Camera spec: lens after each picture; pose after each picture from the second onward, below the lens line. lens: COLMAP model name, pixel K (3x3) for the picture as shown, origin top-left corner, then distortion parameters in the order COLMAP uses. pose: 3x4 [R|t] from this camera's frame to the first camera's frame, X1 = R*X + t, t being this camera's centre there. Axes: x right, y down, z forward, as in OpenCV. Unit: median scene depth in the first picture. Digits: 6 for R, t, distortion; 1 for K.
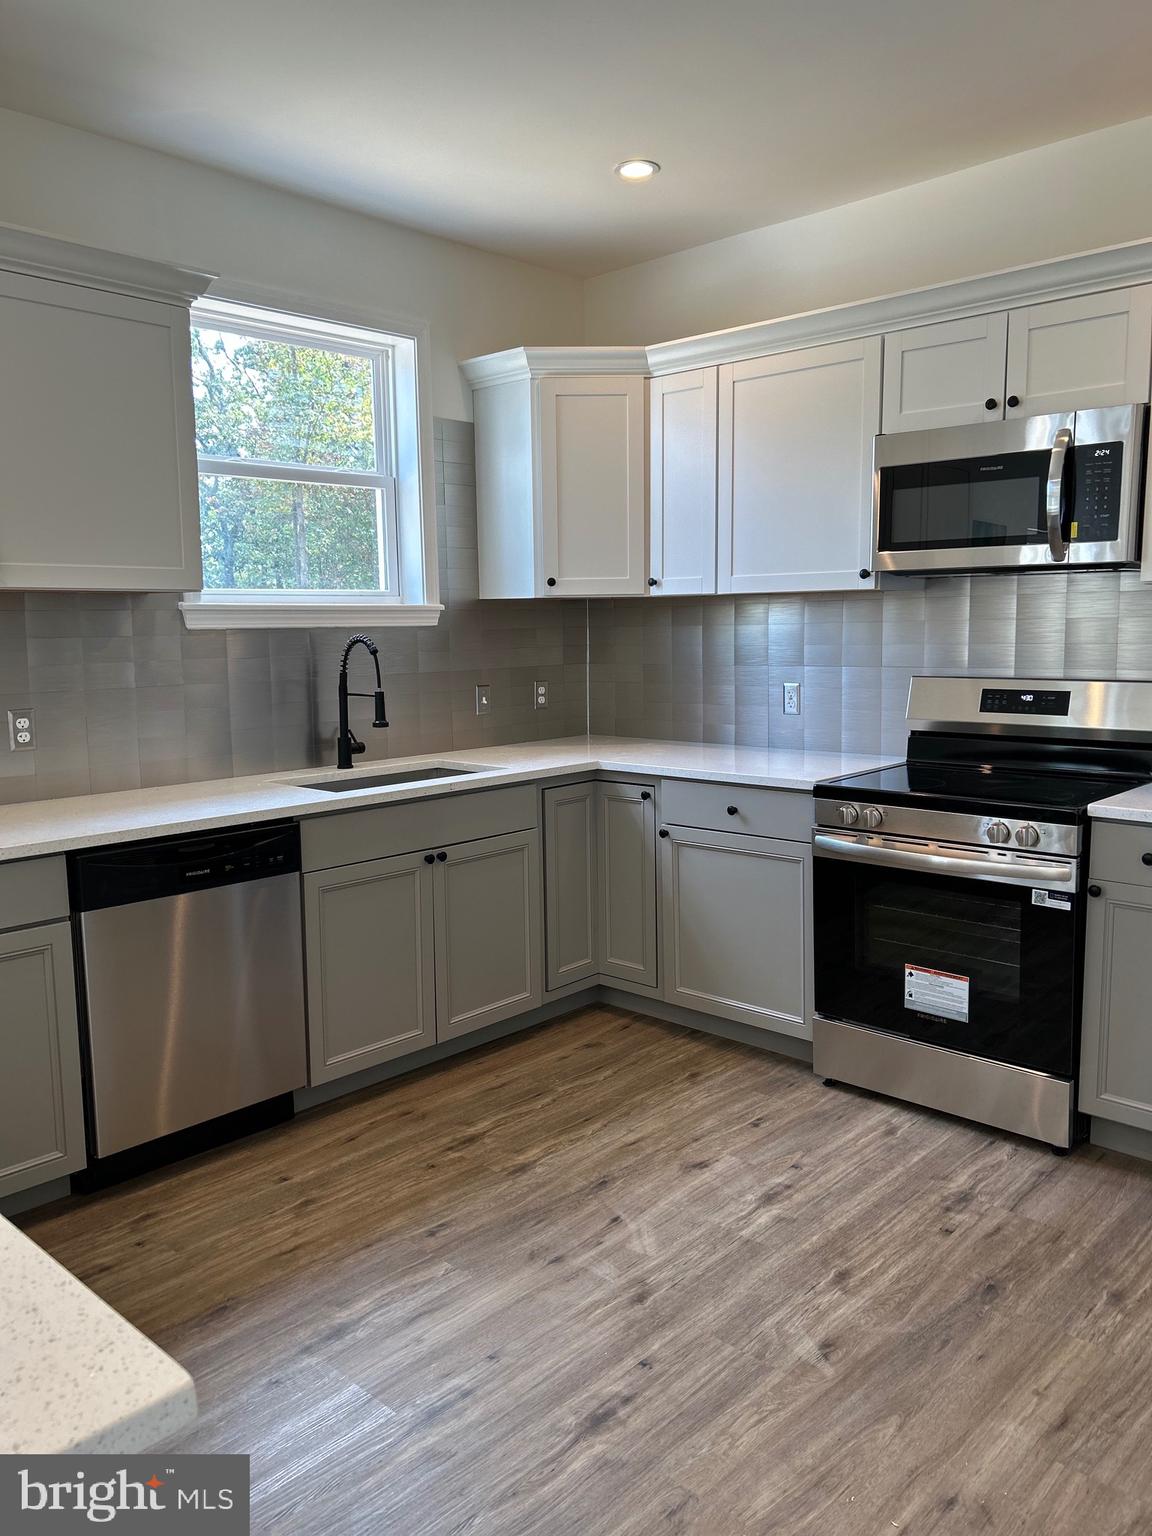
lens RADIAL K [[1167.8, 0, 576.0], [0, 1167.8, 768.0], [0, 0, 1]] dist [0.020263, -0.033091]
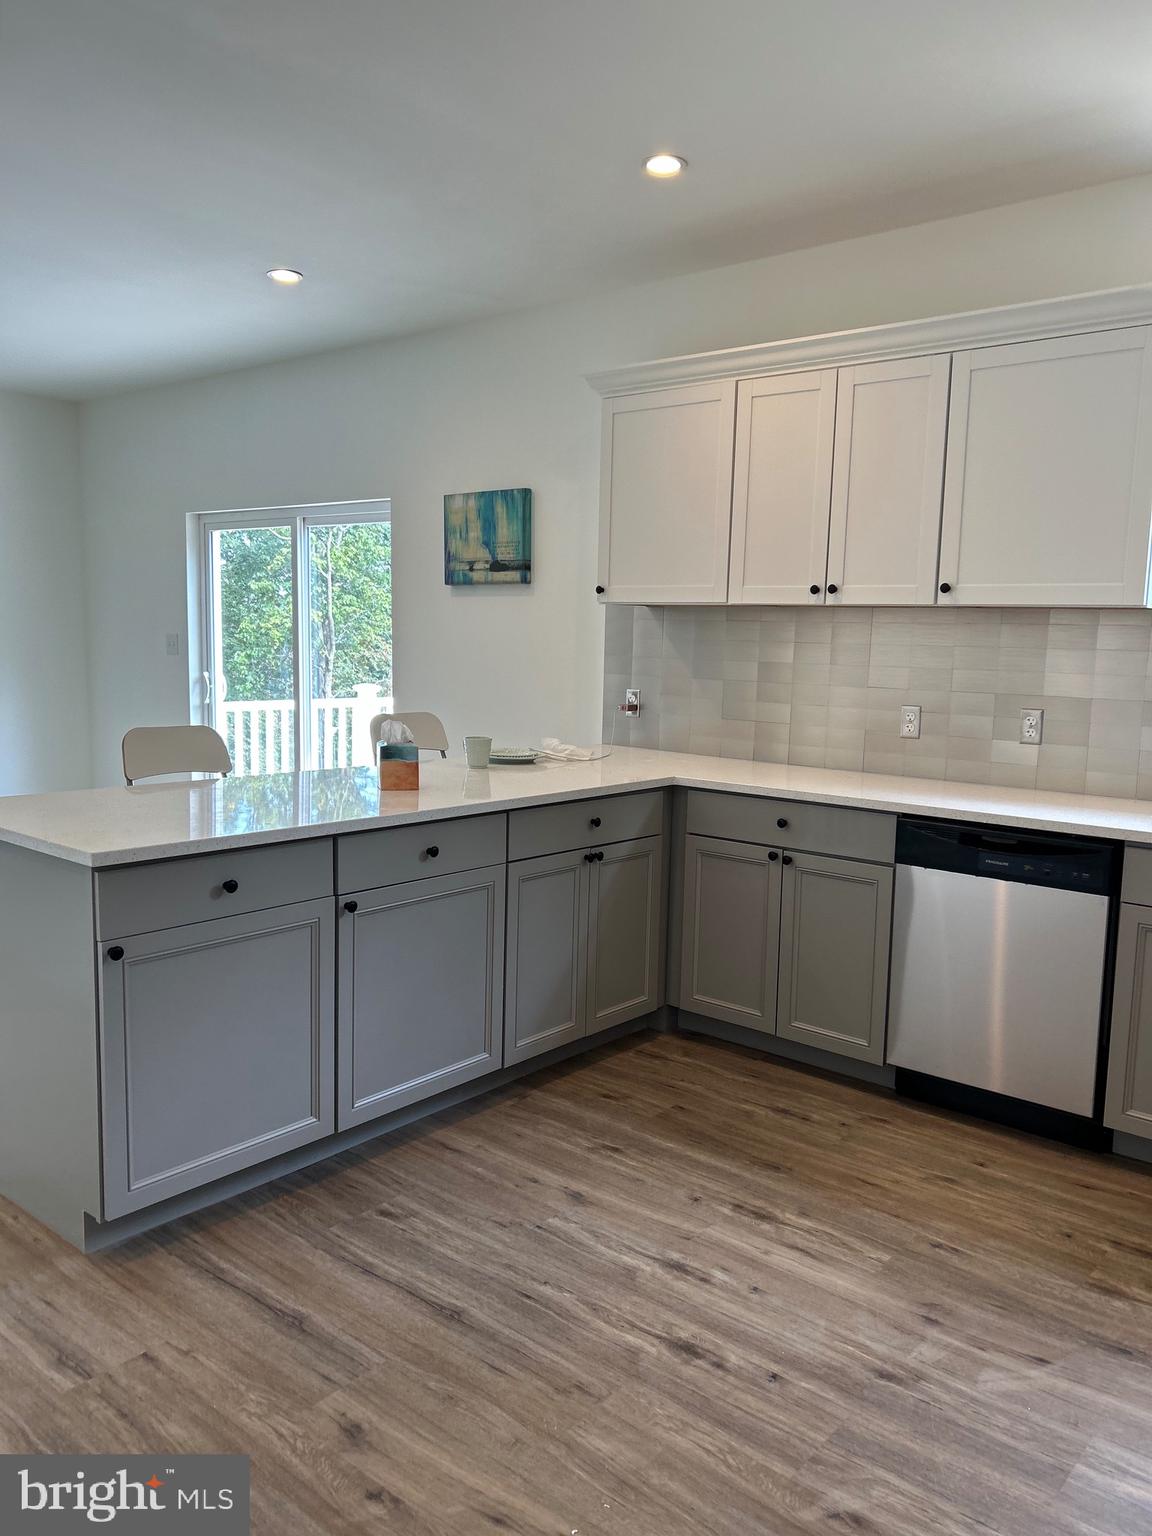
lens RADIAL K [[1174.9, 0, 576.0], [0, 1174.9, 768.0], [0, 0, 1]] dist [0.001154, -0.000598]
pose [[0.046074, 0.129338, -0.990530, 0.851394], [-0.148313, 0.981479, 0.121257, -0.083068], [0.987867, 0.141321, 0.064403, 0.609005]]
